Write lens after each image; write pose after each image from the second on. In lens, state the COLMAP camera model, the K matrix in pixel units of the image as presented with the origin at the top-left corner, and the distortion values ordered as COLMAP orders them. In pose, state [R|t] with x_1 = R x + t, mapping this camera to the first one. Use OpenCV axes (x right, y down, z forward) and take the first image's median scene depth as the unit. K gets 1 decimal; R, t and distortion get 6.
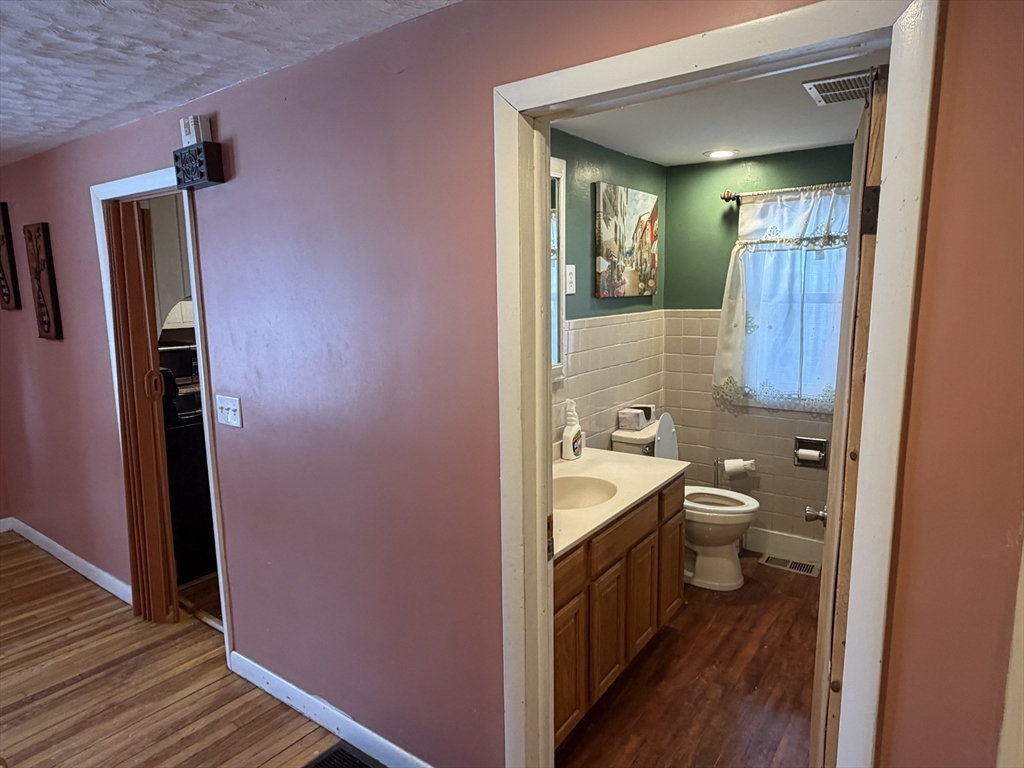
lens RADIAL K [[626.5, 0, 511.8], [0, 626.5, 384.6], [0, 0, 1]] dist [-0.005599, -0.000928]
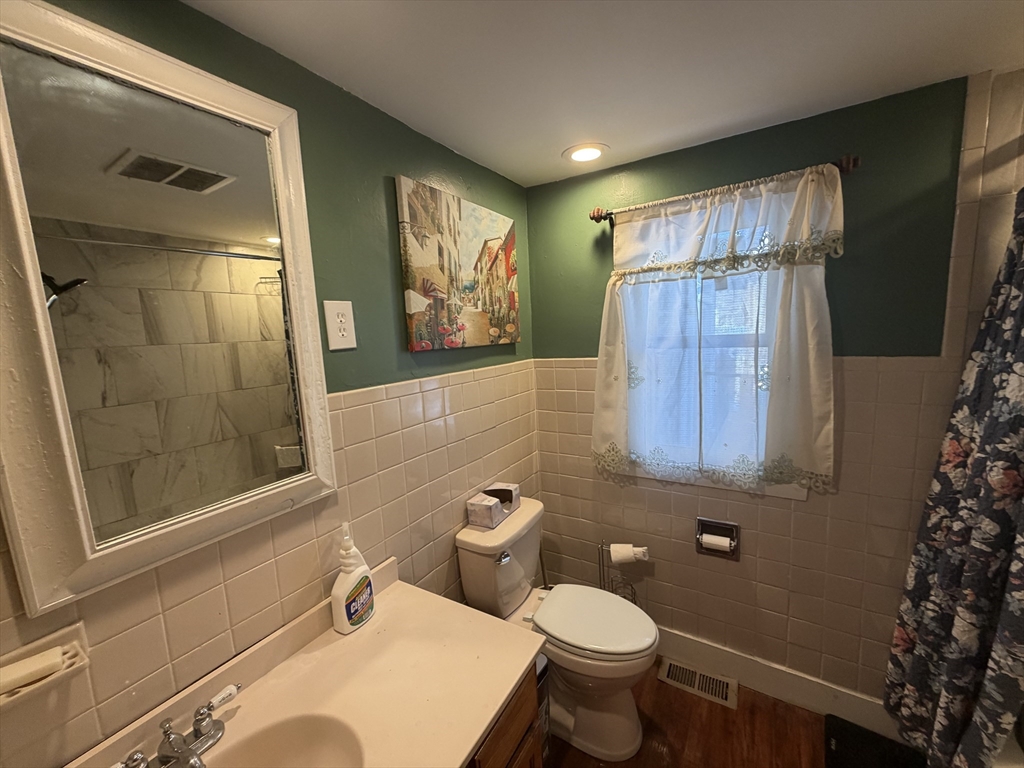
lens RADIAL K [[411.0, 0, 509.4], [0, 411.0, 386.6], [0, 0, 1]] dist [0.000325, 0.000225]
pose [[0.996624, -0.038274, 0.072629, 0.191141], [0.040253, 0.998852, -0.025983, -0.078144], [-0.071551, 0.028819, 0.997021, 0.507044]]
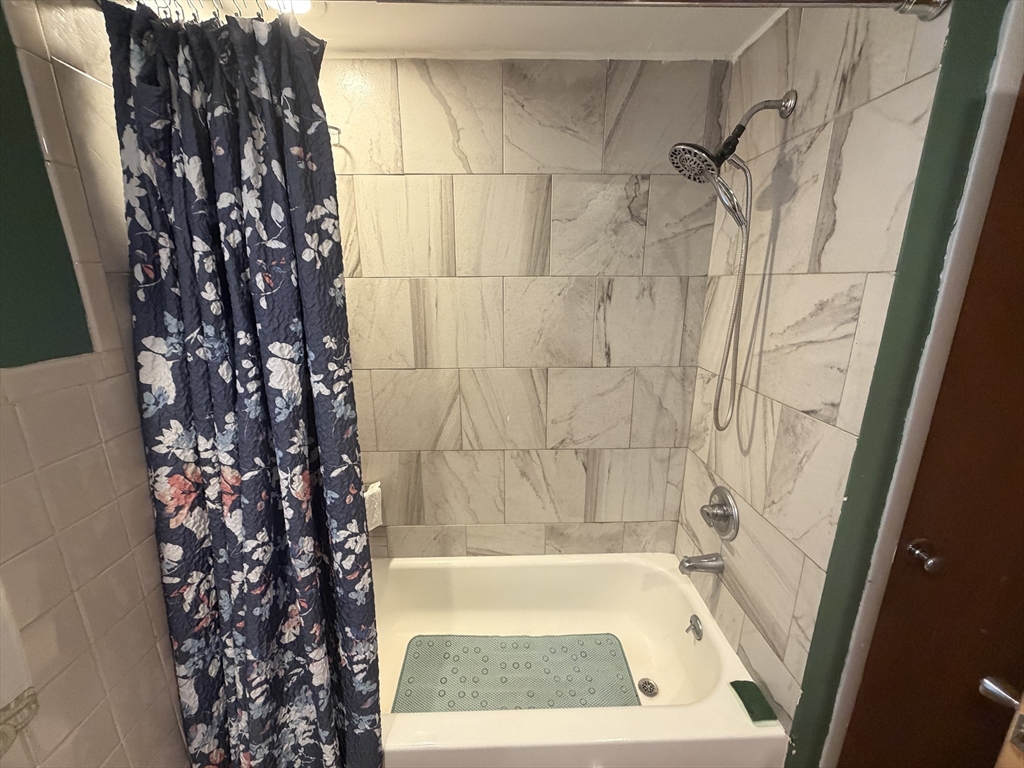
lens RADIAL K [[411.0, 0, 508.7], [0, 411.0, 386.1], [0, 0, 1]] dist [0.000325, 0.000225]
pose [[-0.604060, -0.185776, 0.774983, 0.341033], [0.137506, 0.933569, 0.330970, -0.130698], [-0.784987, 0.306491, -0.538386, 0.852214]]
